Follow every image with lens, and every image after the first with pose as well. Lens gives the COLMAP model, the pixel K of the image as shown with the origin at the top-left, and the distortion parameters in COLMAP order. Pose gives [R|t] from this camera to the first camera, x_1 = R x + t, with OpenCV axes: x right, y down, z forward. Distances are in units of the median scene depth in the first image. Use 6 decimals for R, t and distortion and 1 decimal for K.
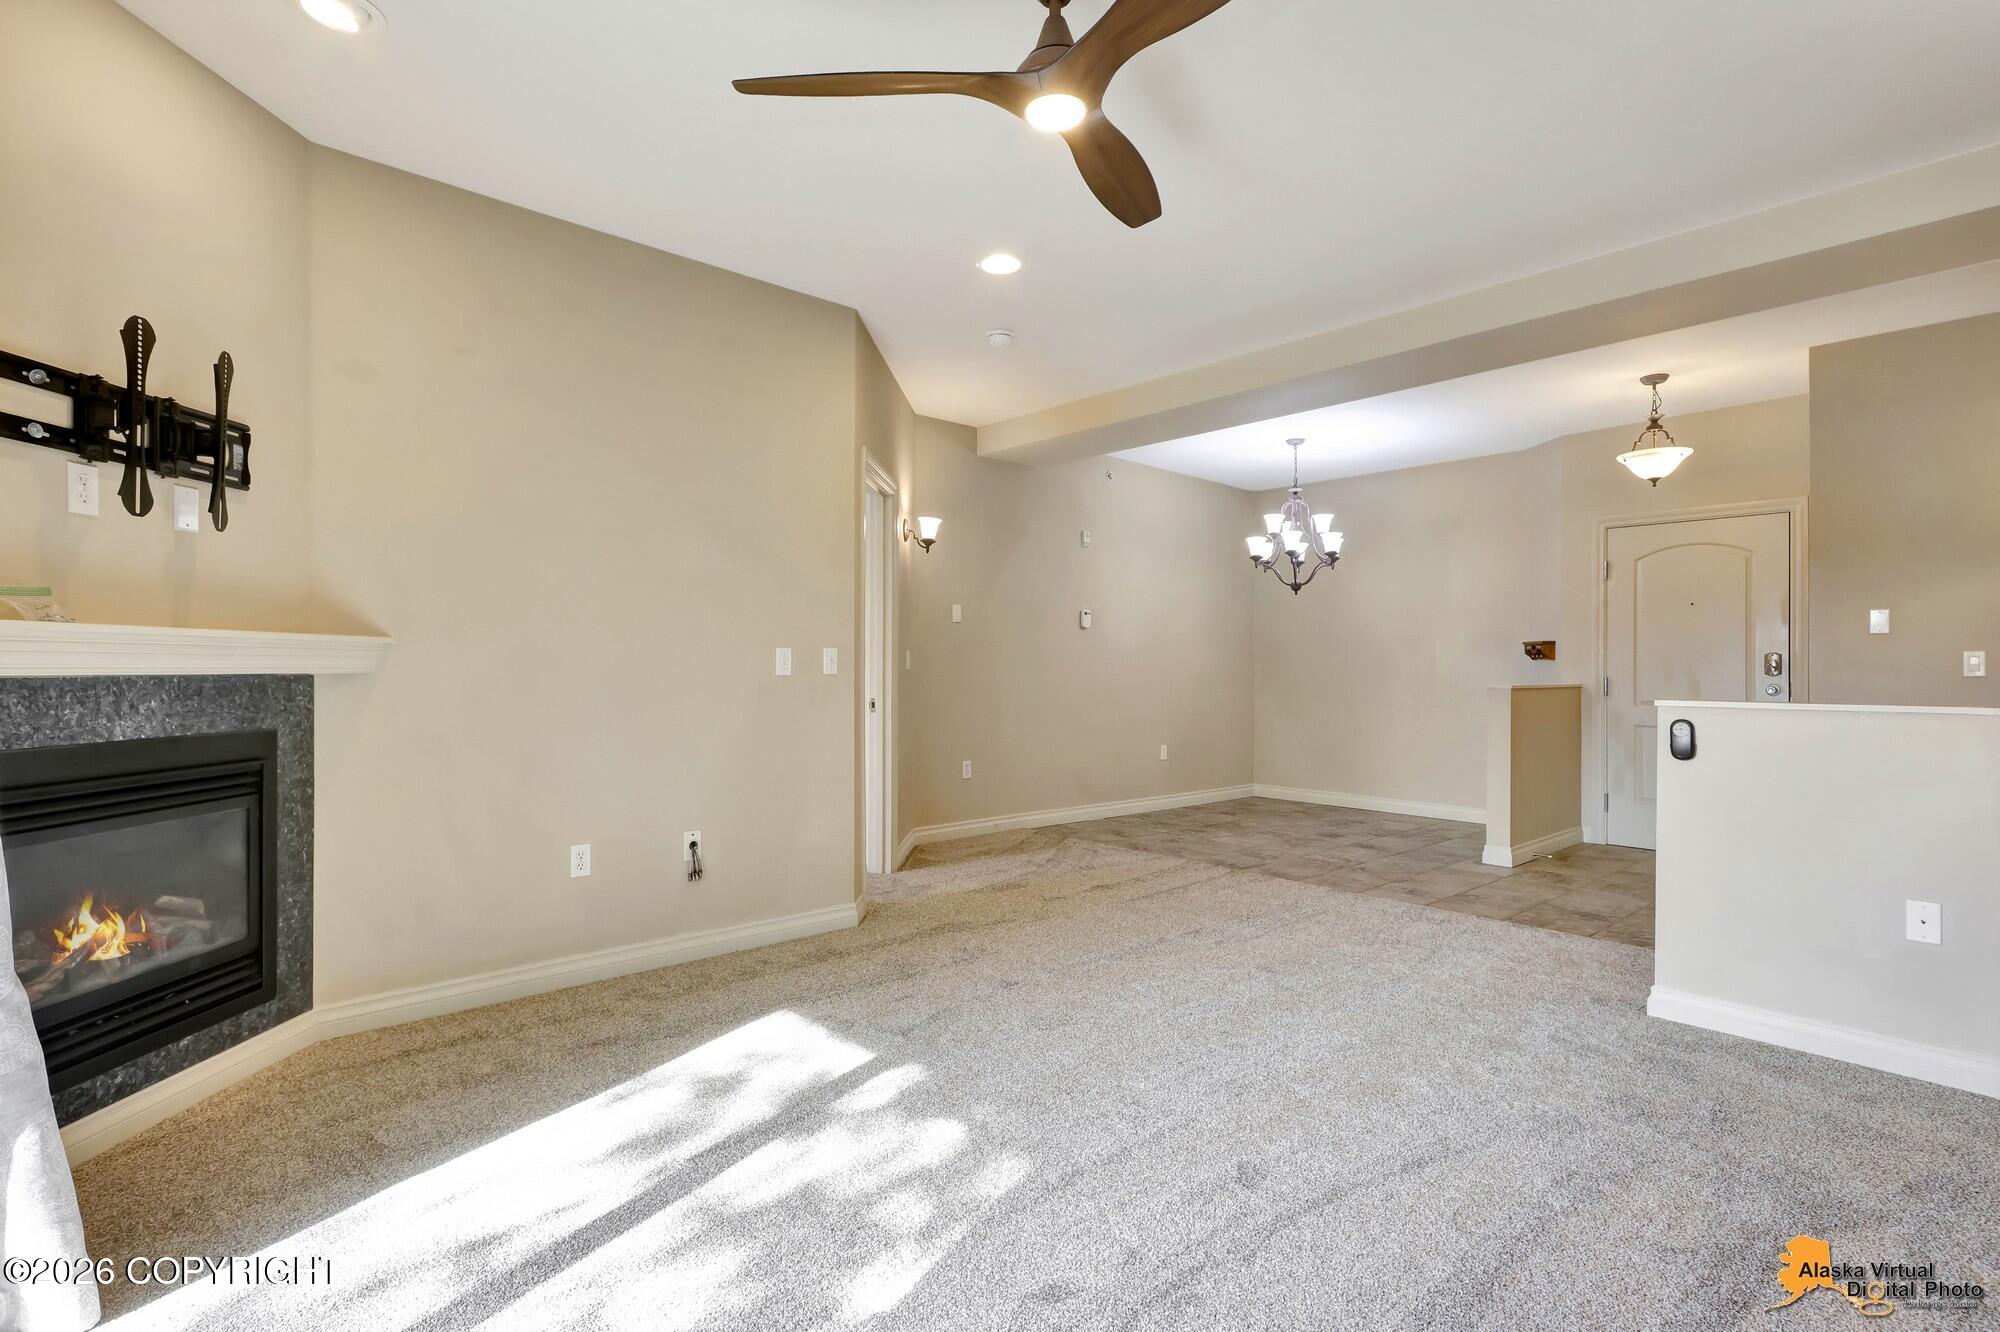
lens RADIAL K [[960.9, 0, 1006.7], [0, 960.9, 659.5], [0, 0, 1]] dist [0.002532, -0.000905]
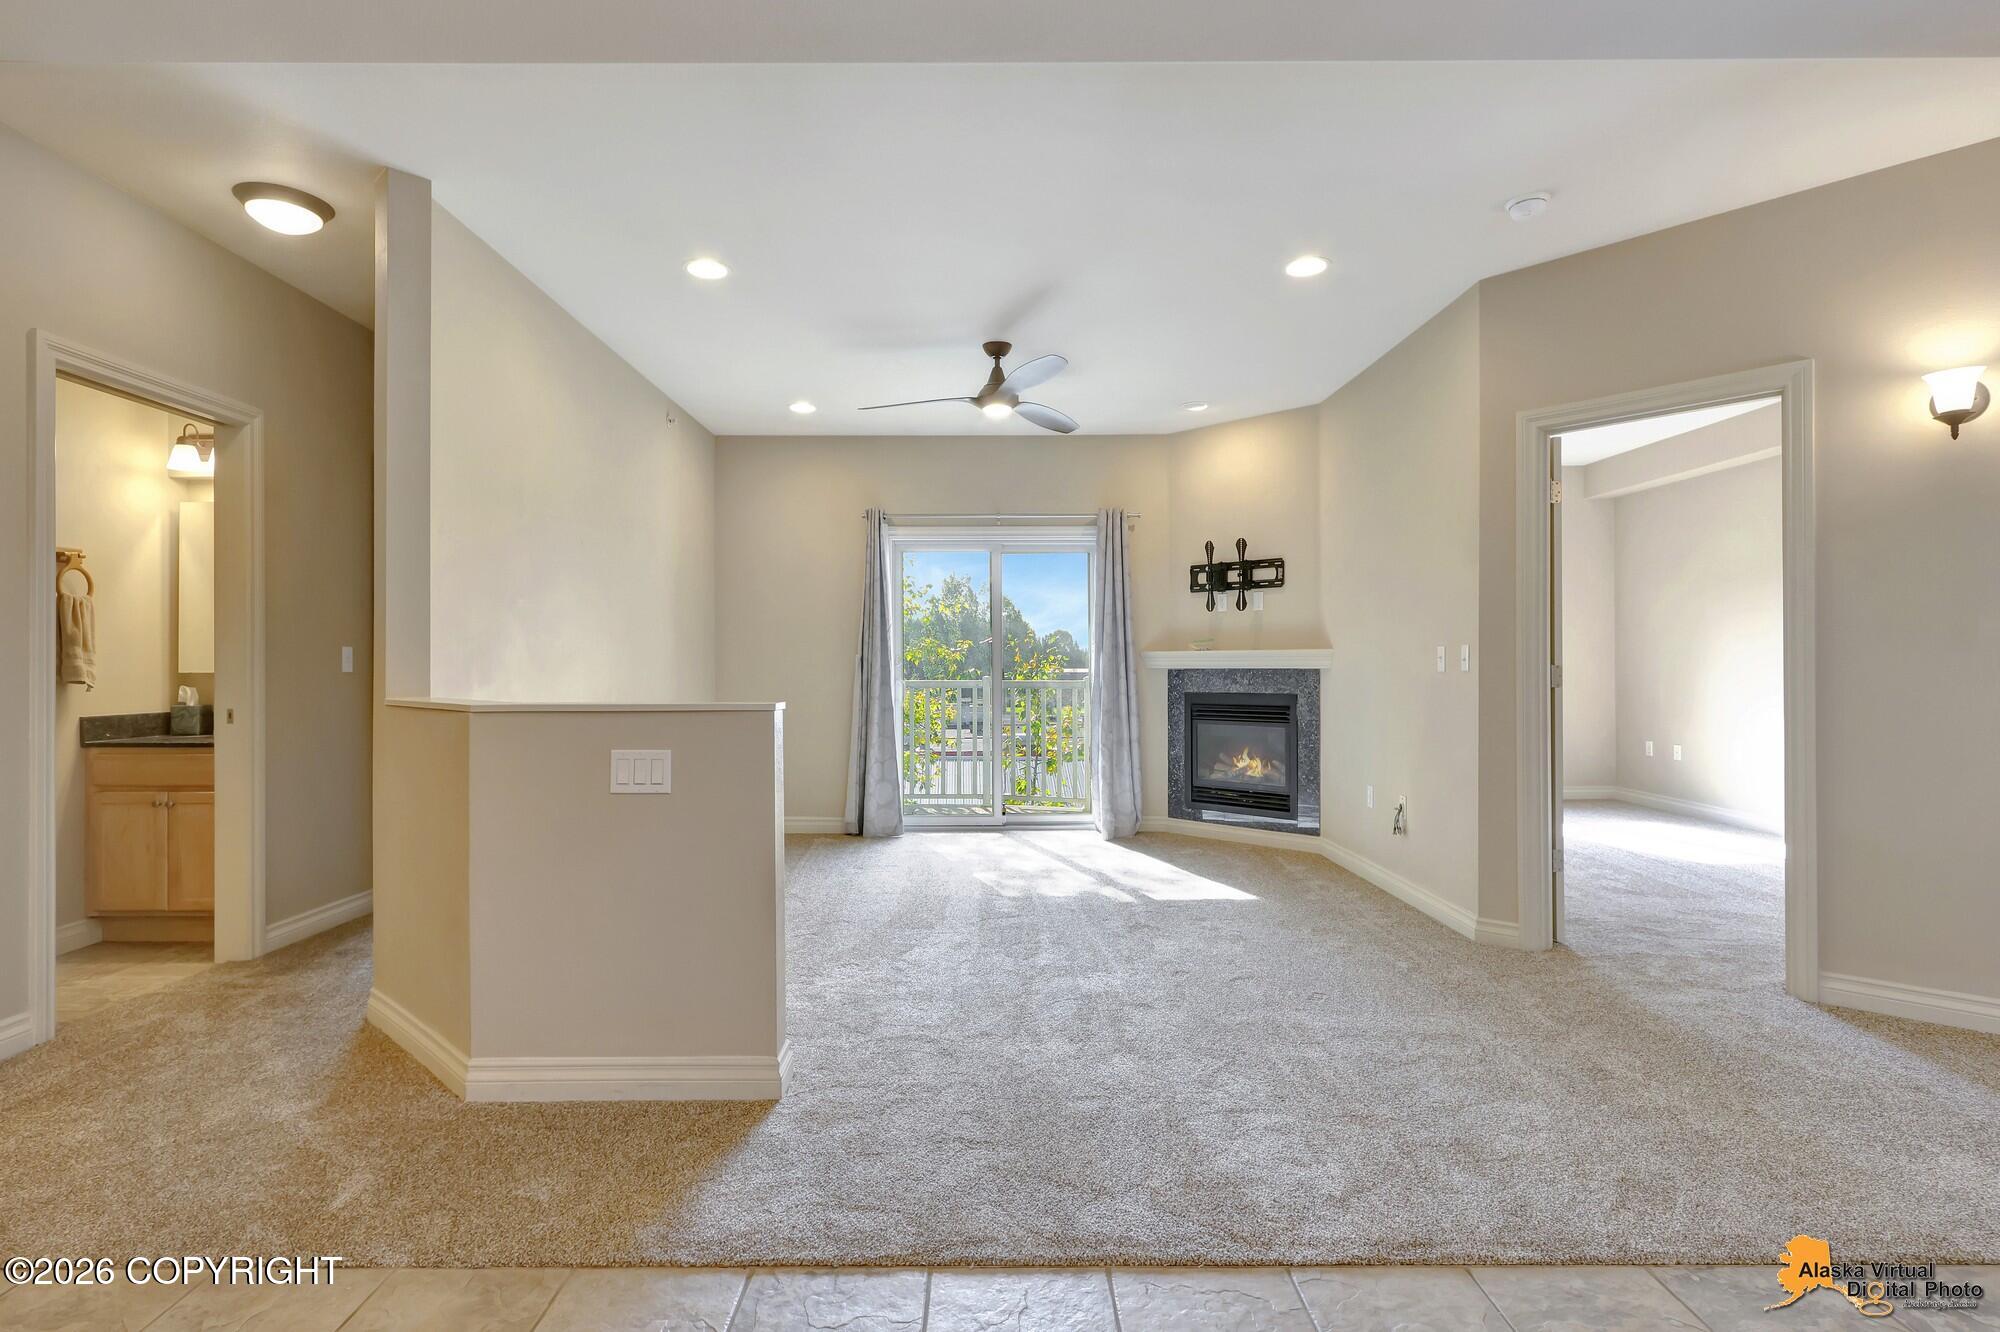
lens RADIAL K [[1034.6, 0, 1003.7], [0, 1034.6, 666.4], [0, 0, 1]] dist [0.005893, -0.000147]
pose [[-0.673813, 0.002389, -0.738898, 1.515416], [0.008958, 0.999948, -0.004935, 0.017662], [0.738848, -0.009944, -0.673799, 2.263502]]
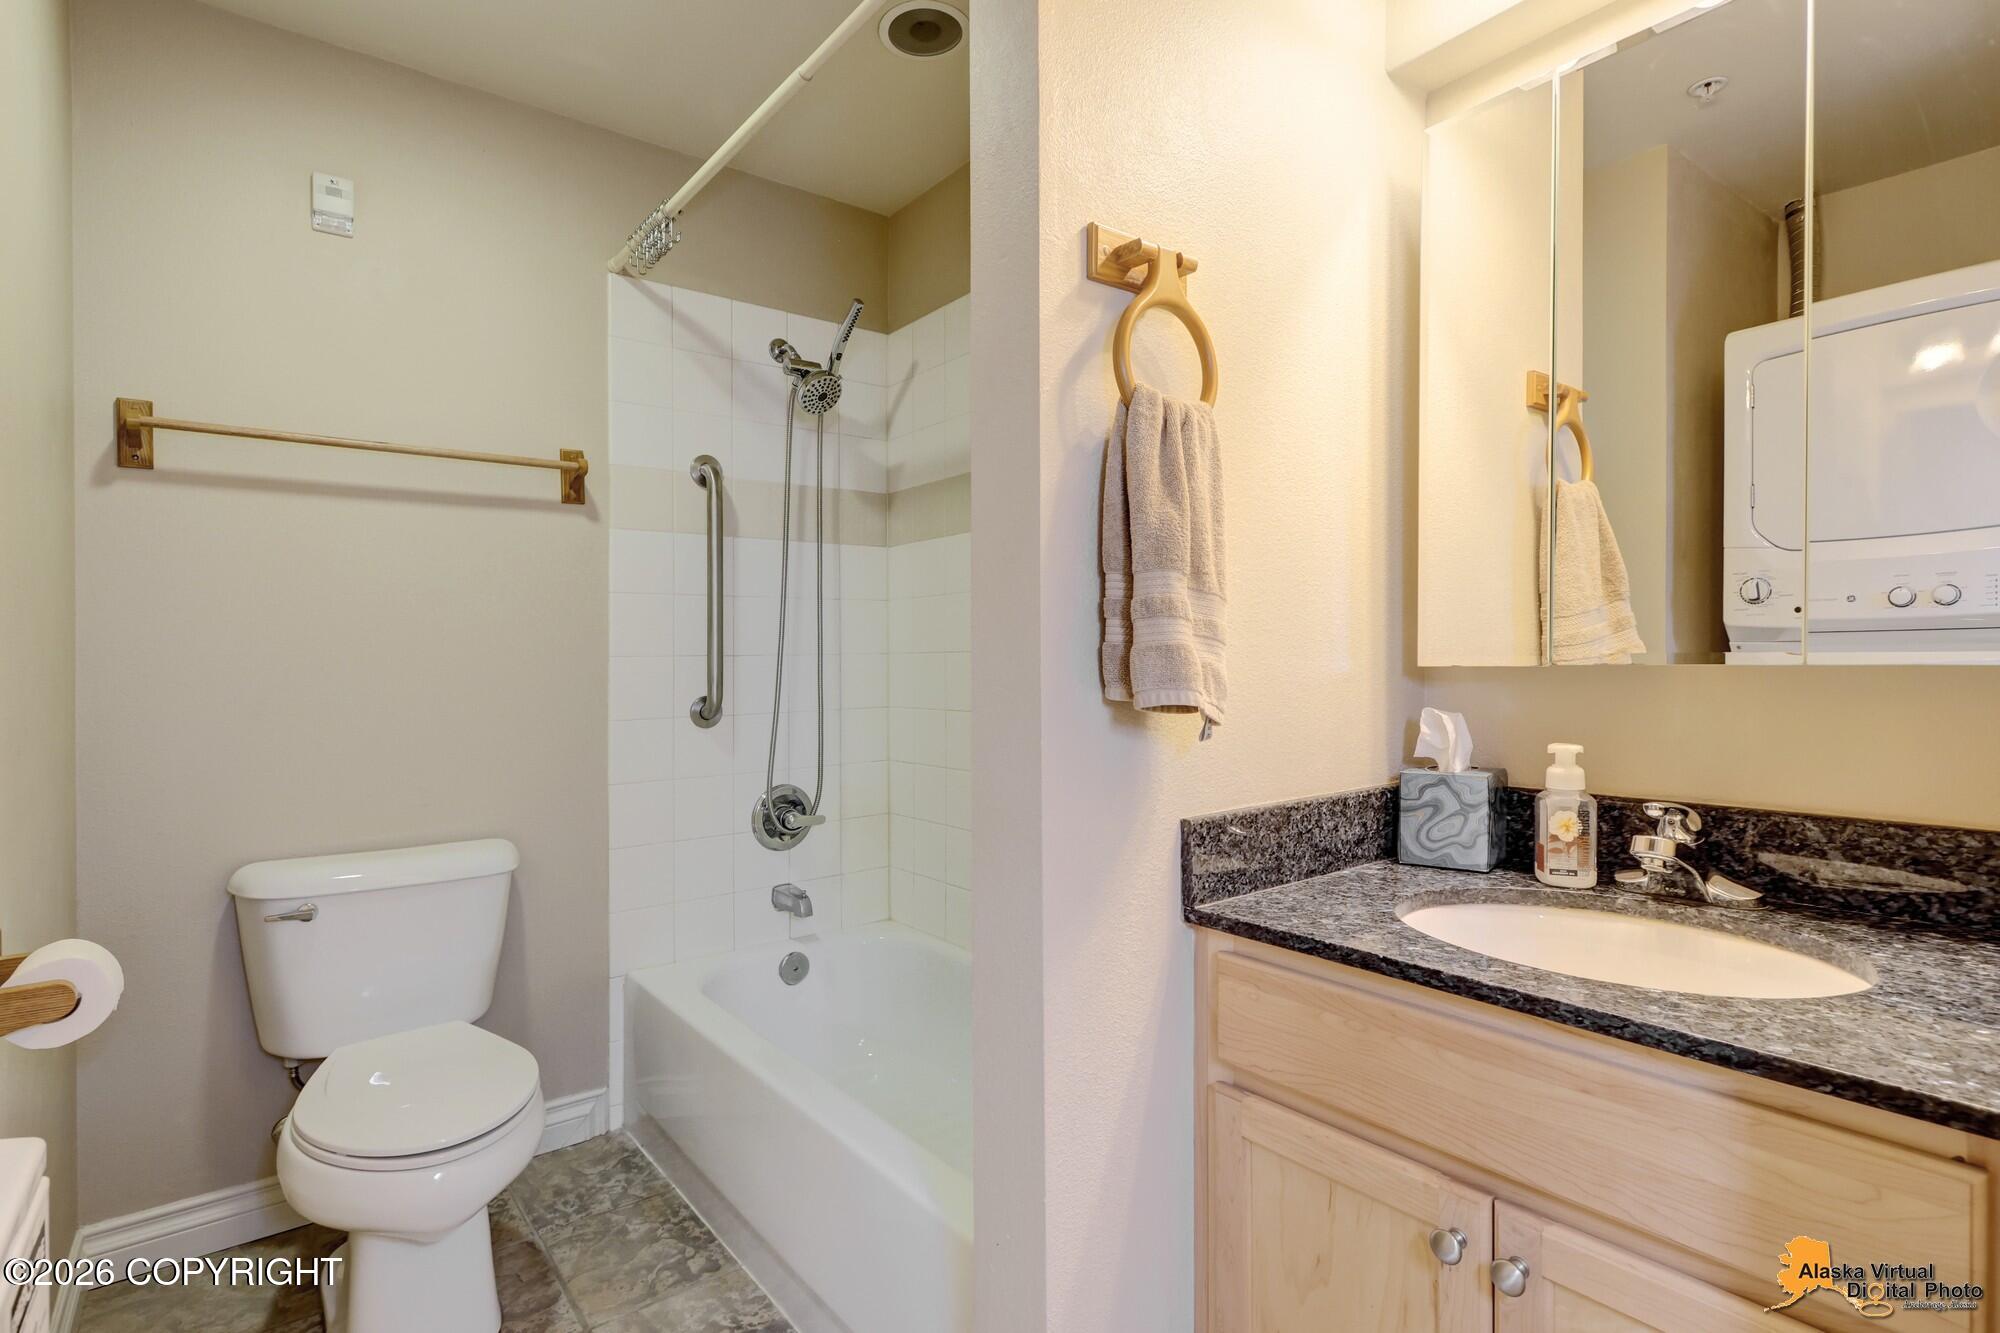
lens RADIAL K [[960.9, 0, 1006.7], [0, 960.9, 660.0], [0, 0, 1]] dist [0.002532, -0.000905]
pose [[-0.997966, 0.009712, 0.063007, 1.337426], [0.009540, 0.999950, -0.003019, 0.001807], [-0.063033, -0.002412, -0.998009, 0.516850]]
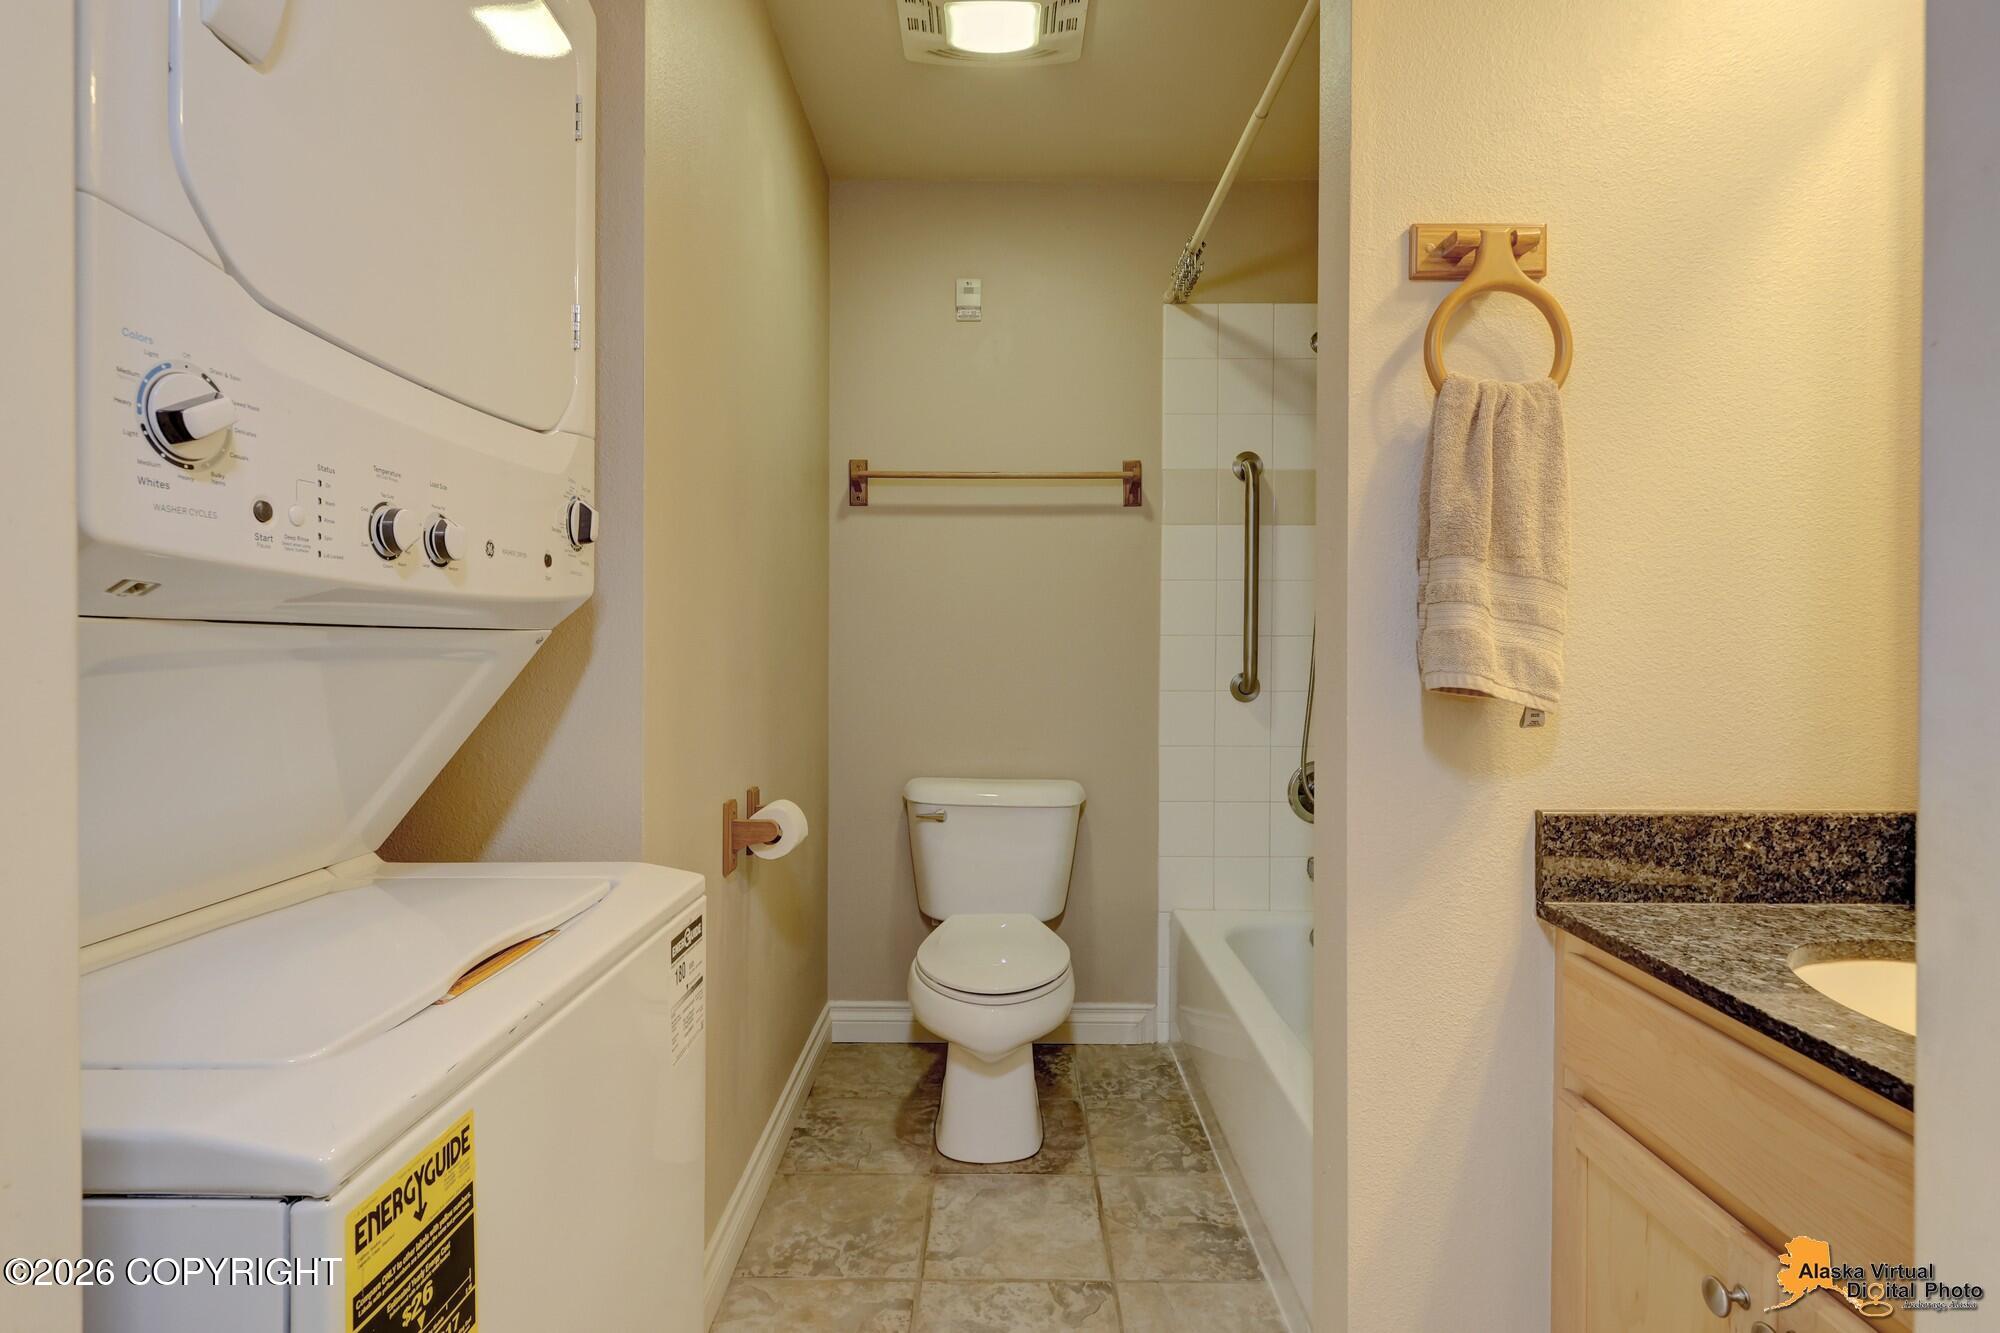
lens RADIAL K [[980.3, 0, 1005.1], [0, 980.3, 652.5], [0, 0, 1]] dist [0.000453, -0.001249]
pose [[-0.745600, -0.013577, 0.666255, 1.168925], [-0.010133, 0.999908, 0.009036, 0.003076], [-0.666316, -0.000014, -0.745669, 0.552788]]
